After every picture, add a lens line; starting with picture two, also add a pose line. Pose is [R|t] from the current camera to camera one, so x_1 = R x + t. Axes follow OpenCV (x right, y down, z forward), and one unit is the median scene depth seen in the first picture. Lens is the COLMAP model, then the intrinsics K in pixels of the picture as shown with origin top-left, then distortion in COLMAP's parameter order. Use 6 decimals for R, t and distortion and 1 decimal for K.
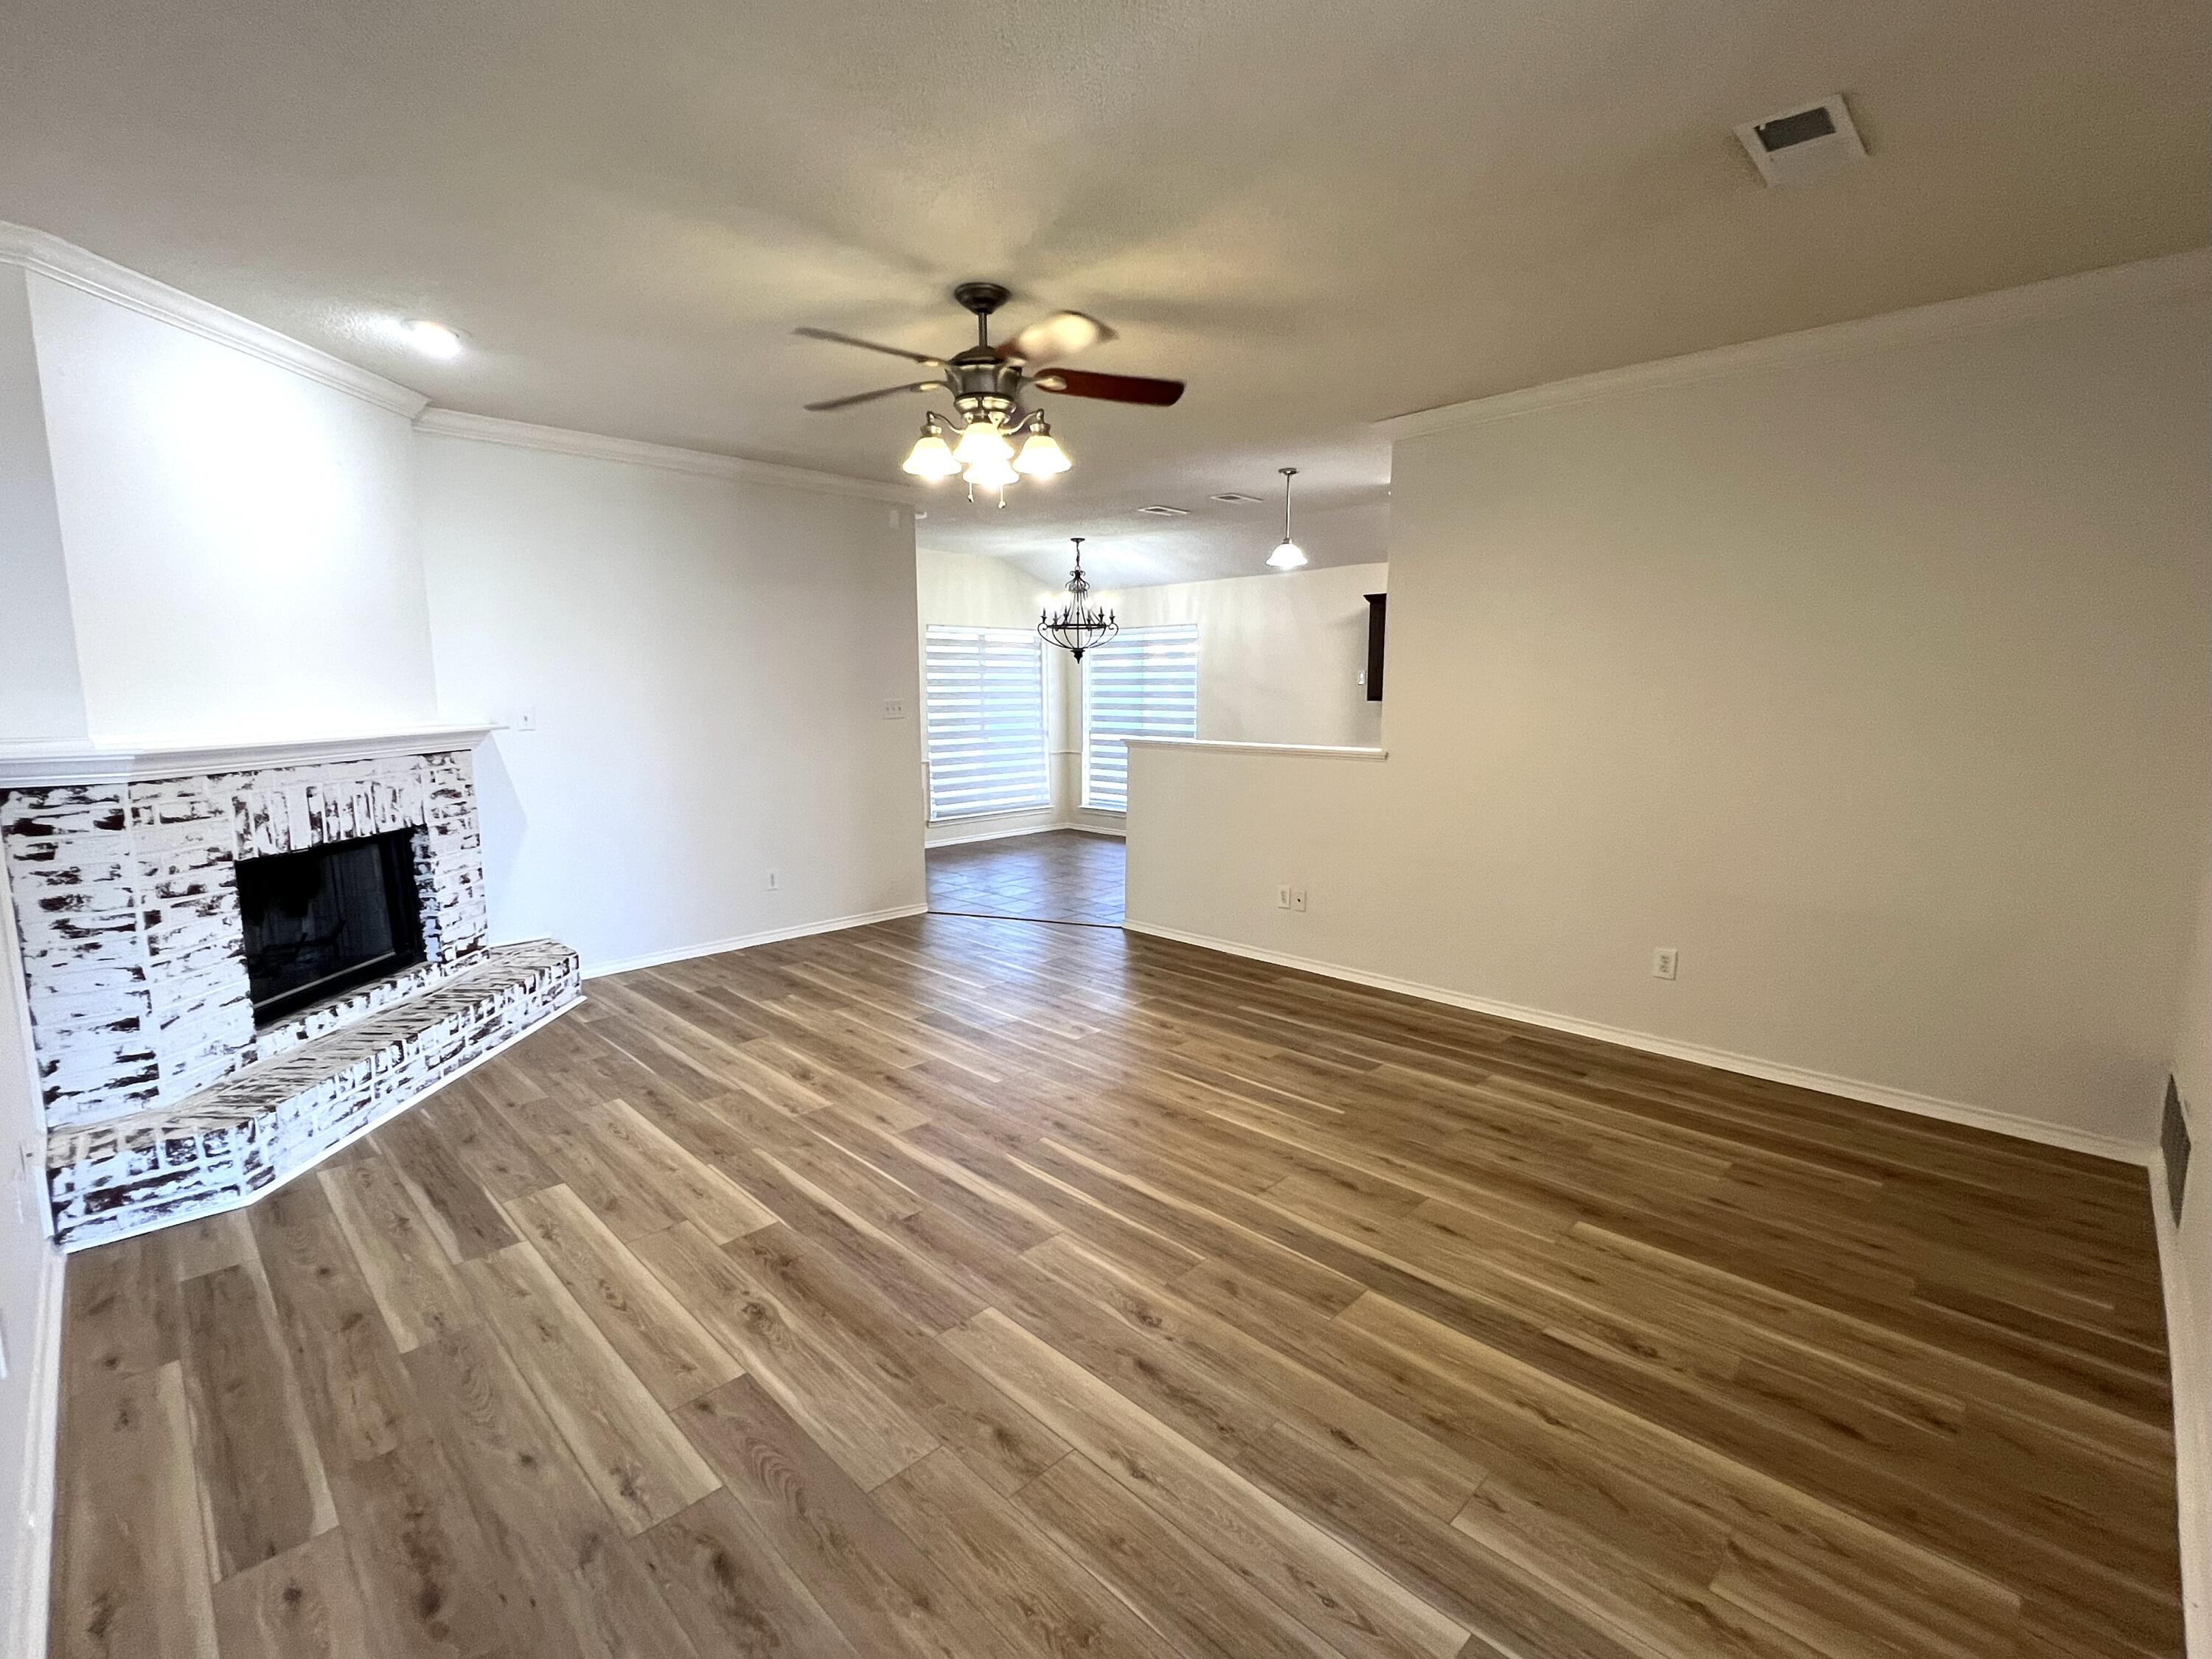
lens RADIAL K [[995.3, 0, 1098.6], [0, 995.3, 823.2], [0, 0, 1]] dist [-0.000324, 0.000367]
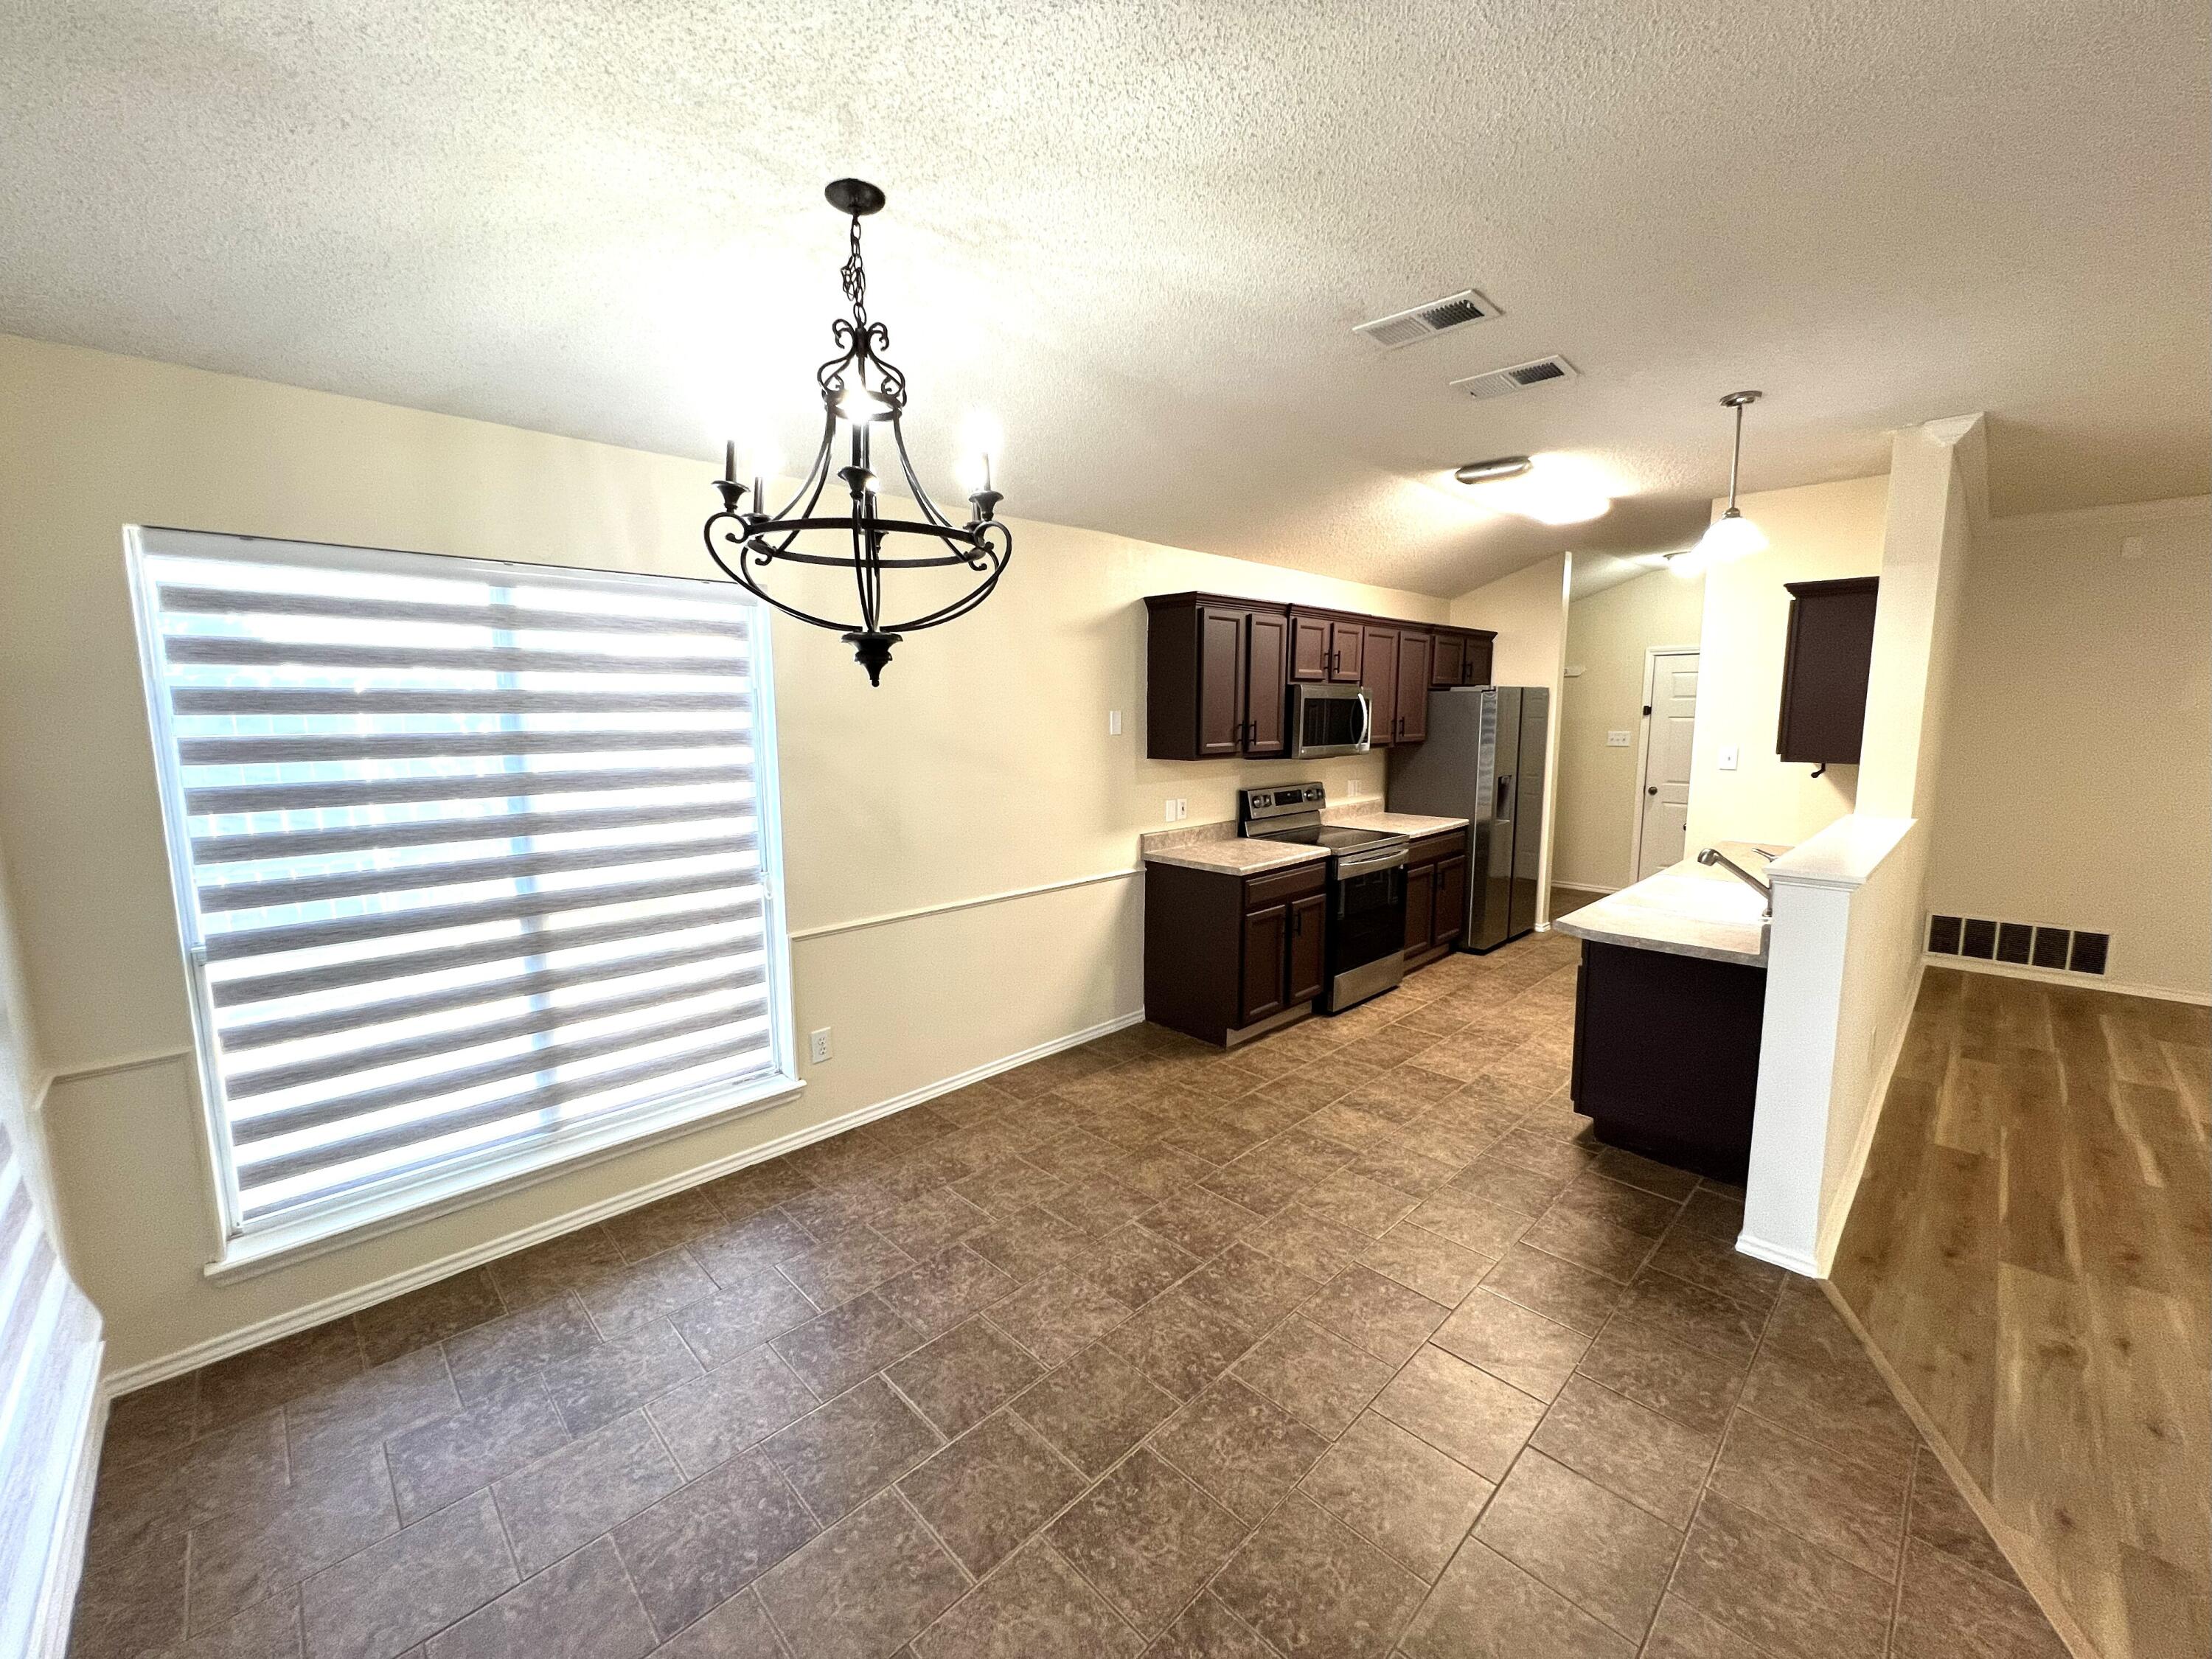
lens RADIAL K [[875.6, 0, 1100.2], [0, 875.6, 823.1], [0, 0, 1]] dist [-0.000028, -0.000004]
pose [[0.009963, -0.129405, 0.991542, -0.737221], [0.139077, 0.982133, 0.126780, -0.418941], [-0.990231, 0.136638, 0.027782, 2.695262]]
